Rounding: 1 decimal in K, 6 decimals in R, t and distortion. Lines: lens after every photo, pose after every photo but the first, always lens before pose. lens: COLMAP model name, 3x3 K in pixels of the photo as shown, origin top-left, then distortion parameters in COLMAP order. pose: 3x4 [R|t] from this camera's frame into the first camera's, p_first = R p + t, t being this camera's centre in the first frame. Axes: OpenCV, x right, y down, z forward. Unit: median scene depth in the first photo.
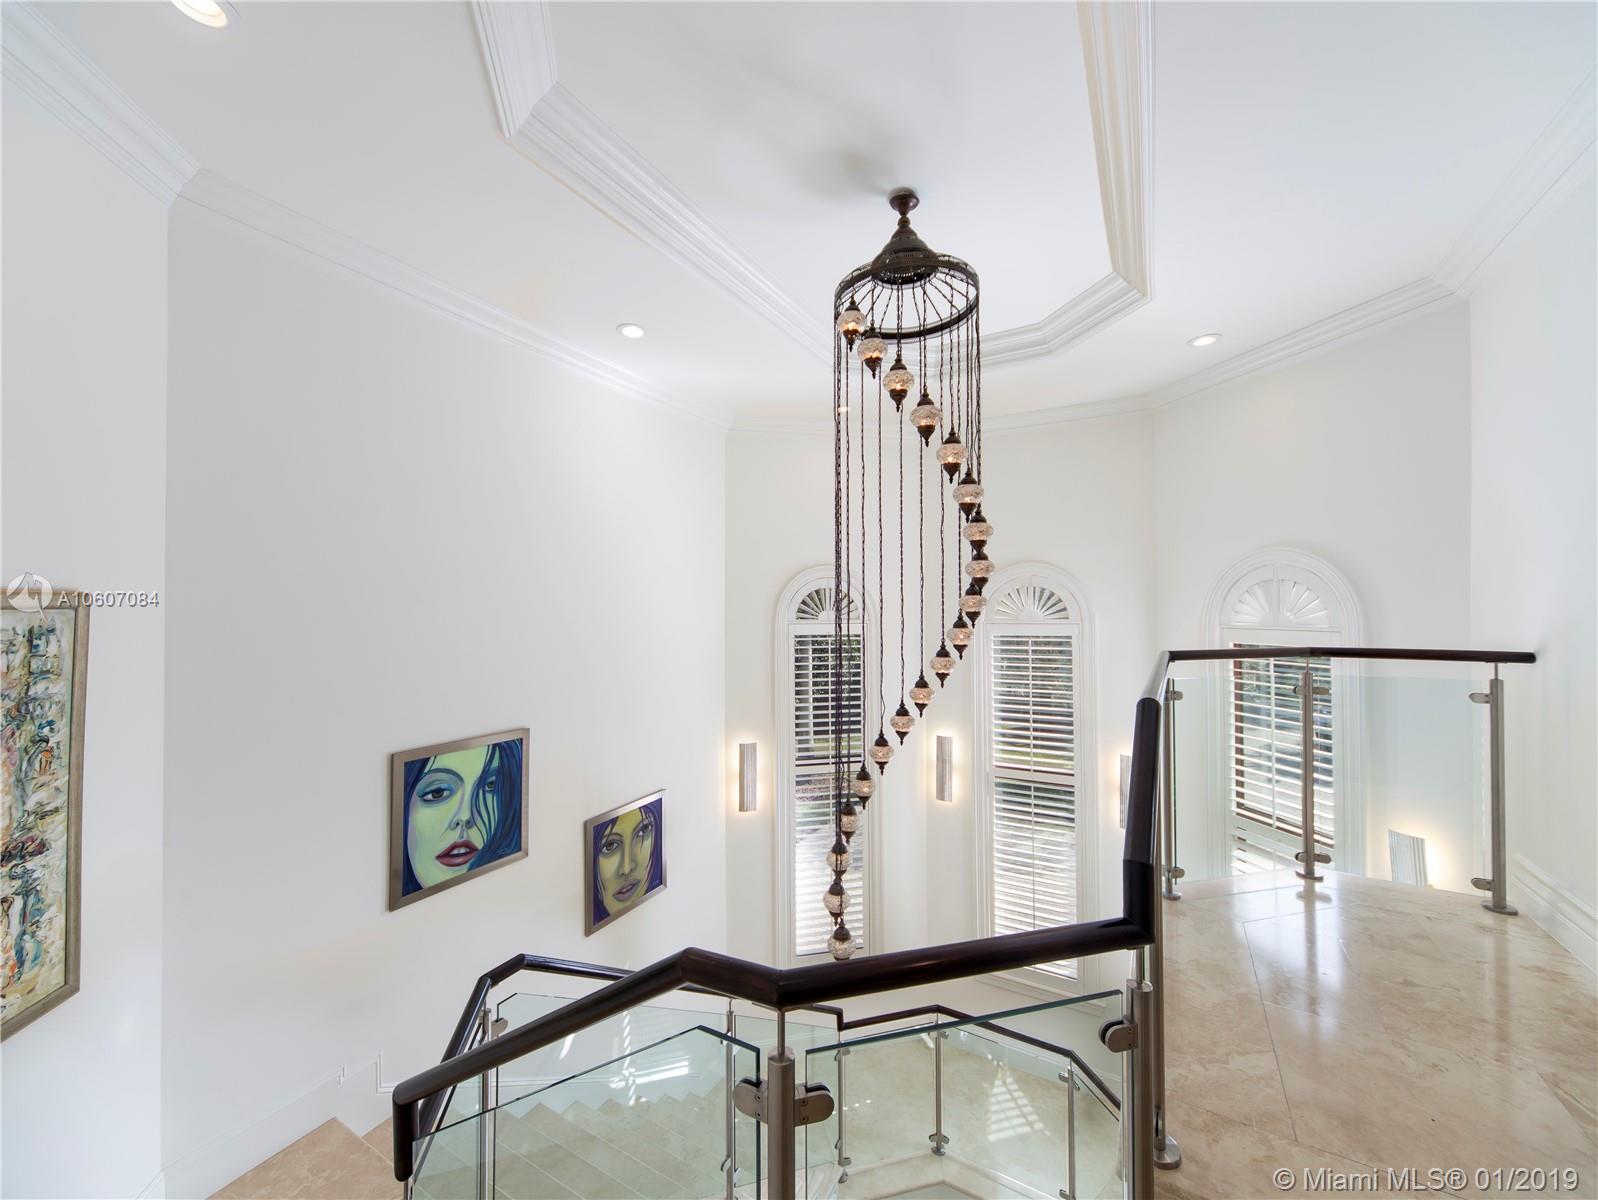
lens RADIAL K [[610.5, 0, 803.6], [0, 610.5, 600.2], [0, 0, 1]] dist [-0.000538, -0.000300]
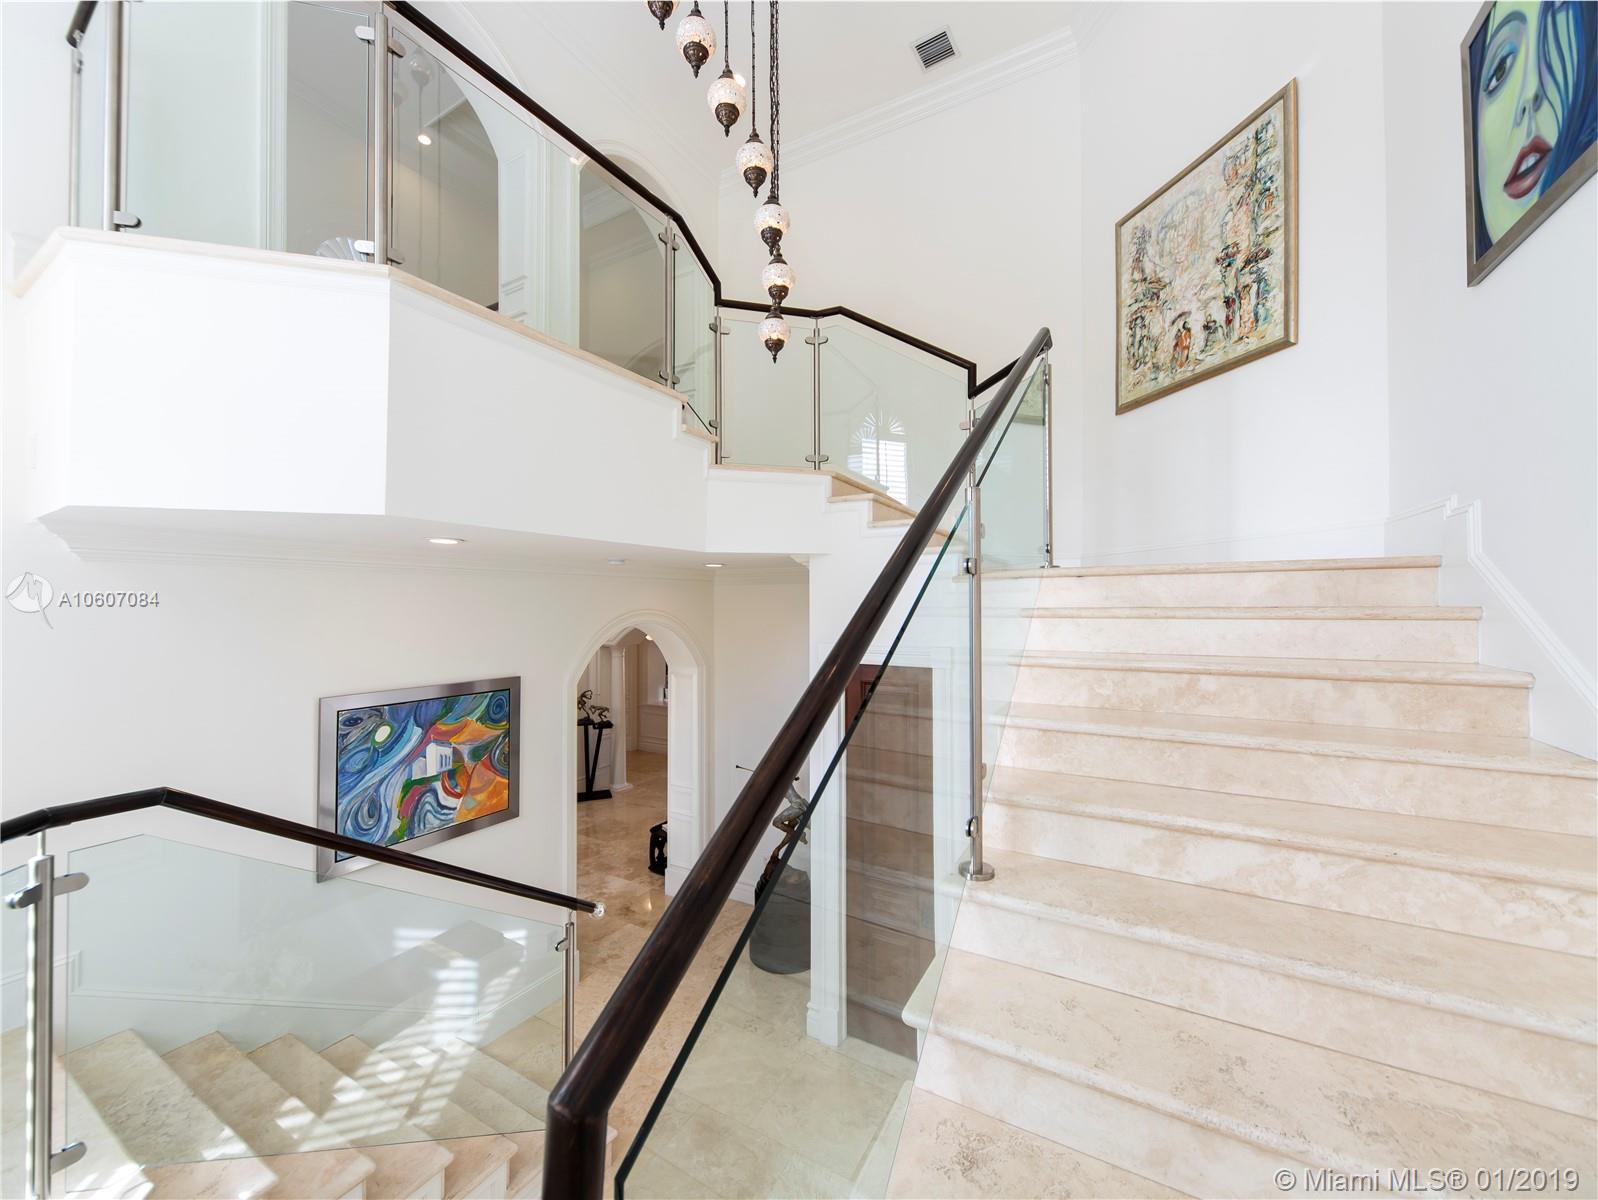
lens RADIAL K [[610.5, 0, 794.5], [0, 610.5, 598.7], [0, 0, 1]] dist [-0.000538, -0.000300]
pose [[-0.999983, 0.005694, -0.001315, 0.059179], [0.005716, 0.999837, -0.017118, 1.360777], [0.001217, -0.017125, -0.999853, 2.630625]]
